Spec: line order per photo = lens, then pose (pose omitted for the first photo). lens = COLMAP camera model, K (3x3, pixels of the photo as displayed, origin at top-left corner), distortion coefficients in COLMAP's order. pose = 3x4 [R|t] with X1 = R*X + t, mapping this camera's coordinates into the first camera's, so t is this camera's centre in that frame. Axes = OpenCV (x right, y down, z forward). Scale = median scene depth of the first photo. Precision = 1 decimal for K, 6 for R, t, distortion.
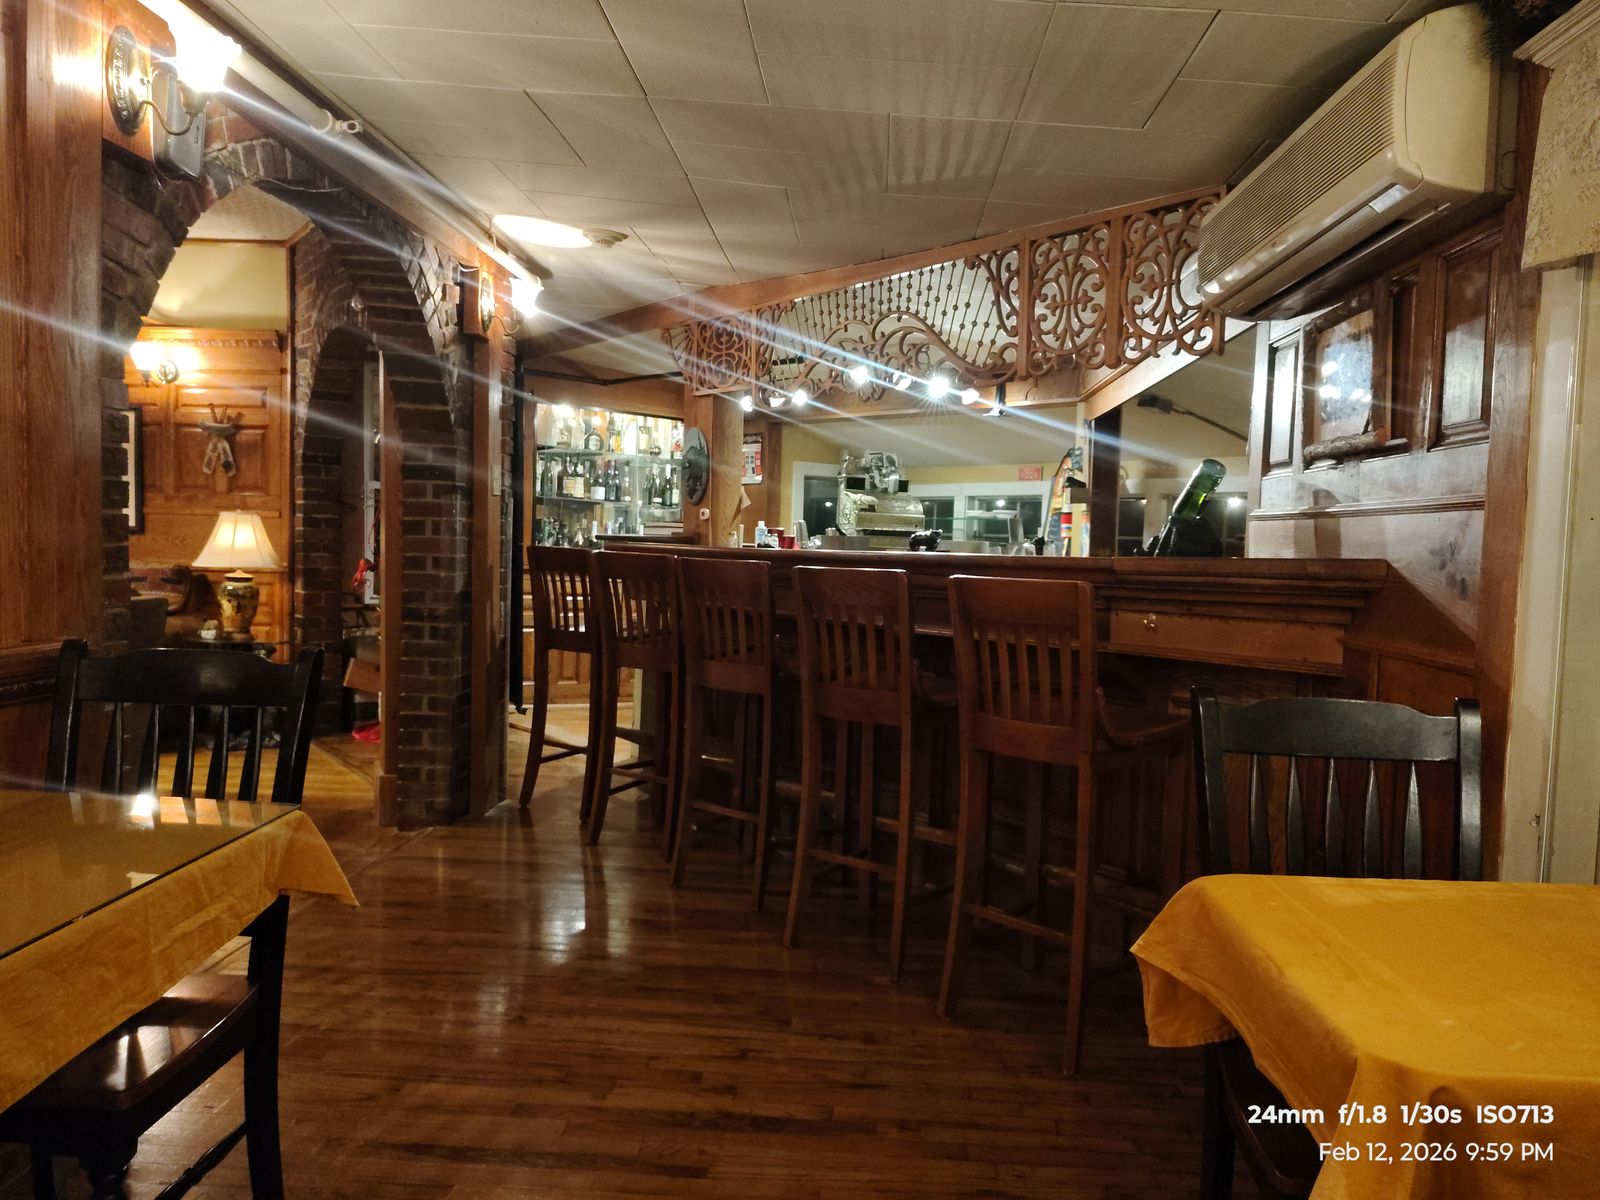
lens RADIAL K [[1107.4, 0, 822.7], [0, 1107.4, 604.0], [0, 0, 1]] dist [0.045924, -0.053971]
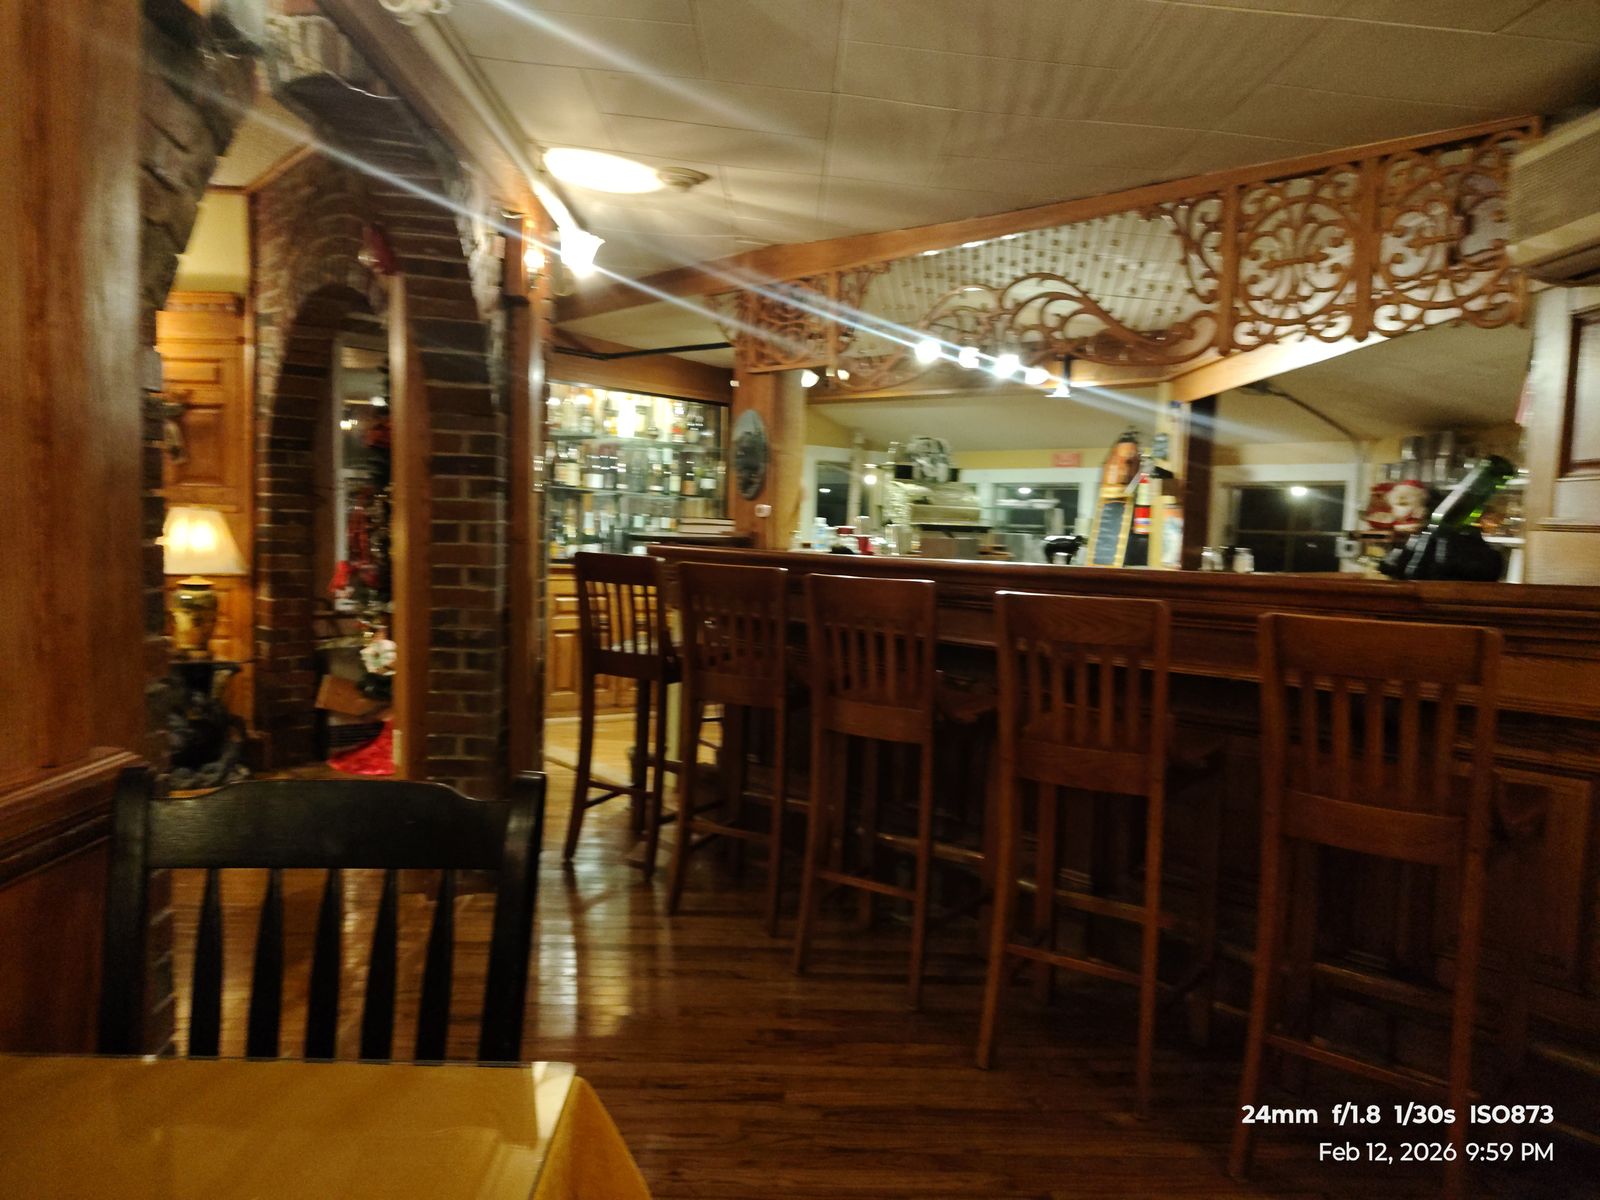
lens RADIAL K [[1107.4, 0, 816.8], [0, 1107.4, 599.5], [0, 0, 1]] dist [0.045924, -0.053971]
pose [[0.997361, -0.008097, 0.072150, -0.154454], [0.006936, 0.999843, 0.016322, -0.031080], [-0.072271, -0.015778, 0.997260, 0.163985]]
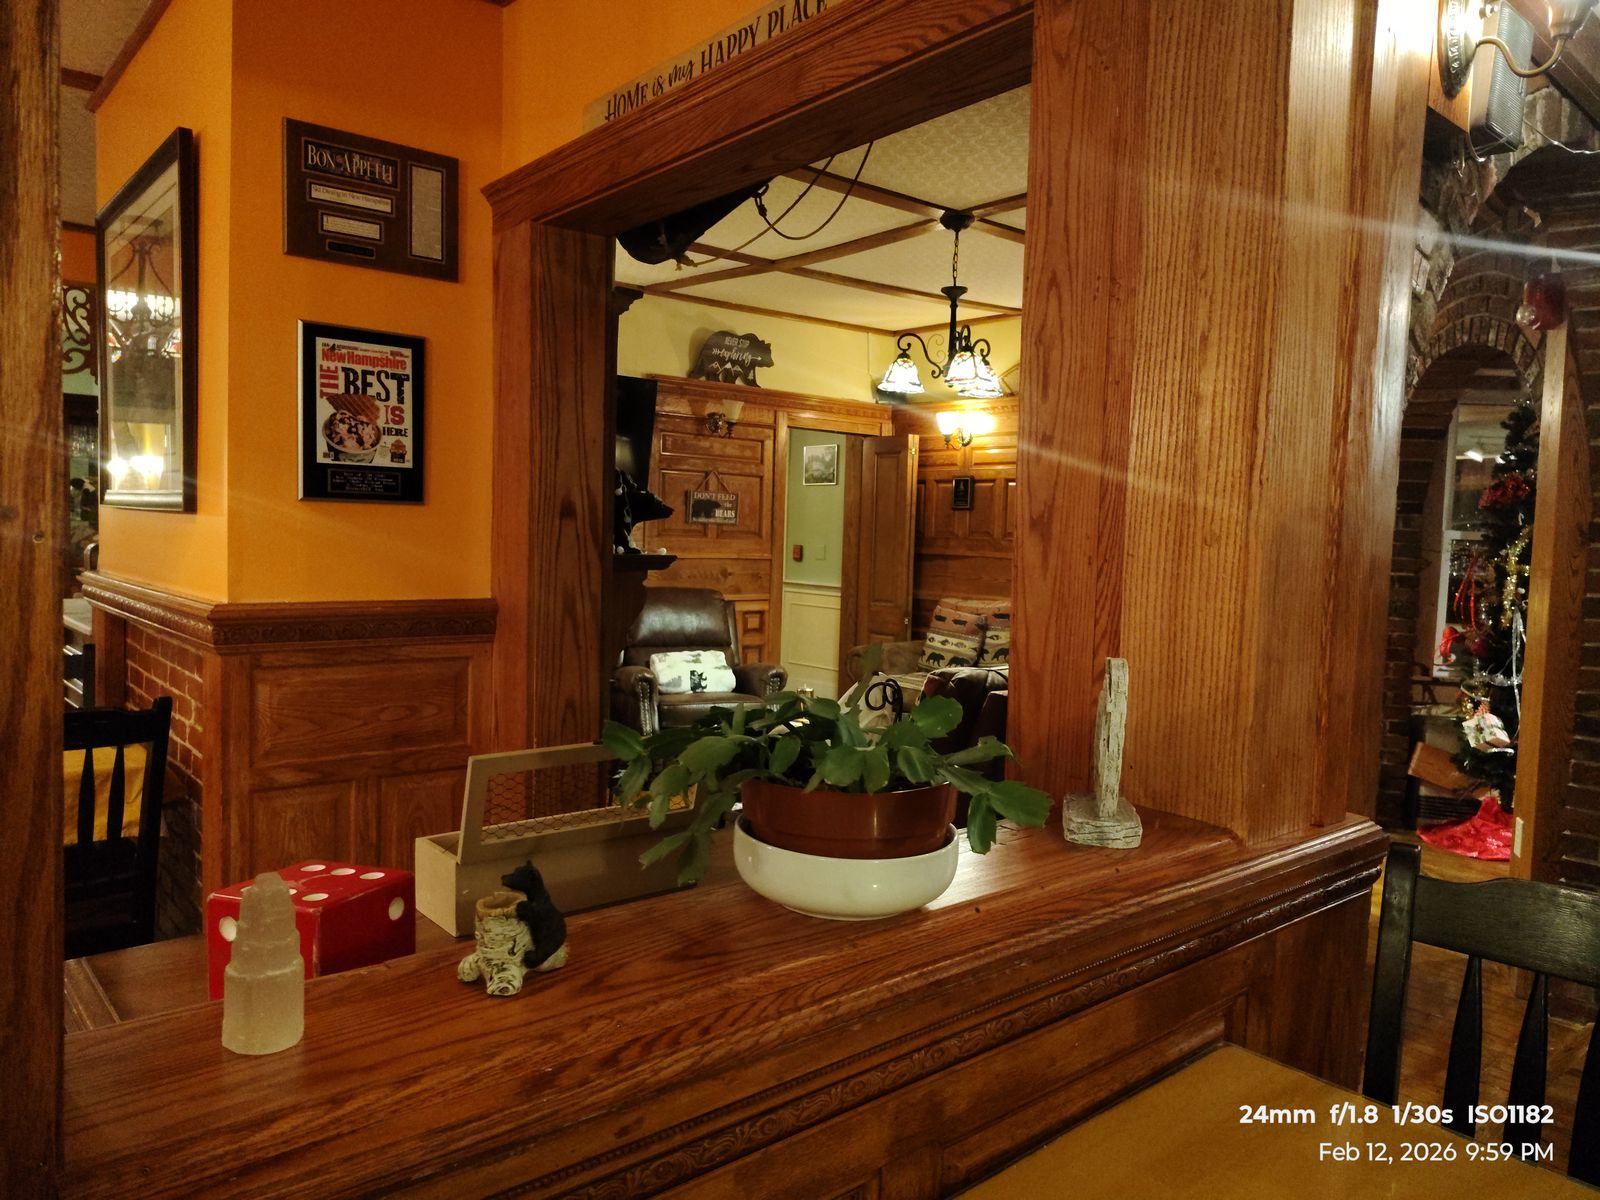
lens RADIAL K [[1107.4, 0, 820.5], [0, 1107.4, 607.2], [0, 0, 1]] dist [0.045924, -0.053971]
pose [[0.695071, 0.039130, -0.717875, -0.198765], [-0.055908, 0.998436, 0.000292, -0.041176], [0.716764, 0.039932, 0.696172, 0.125934]]
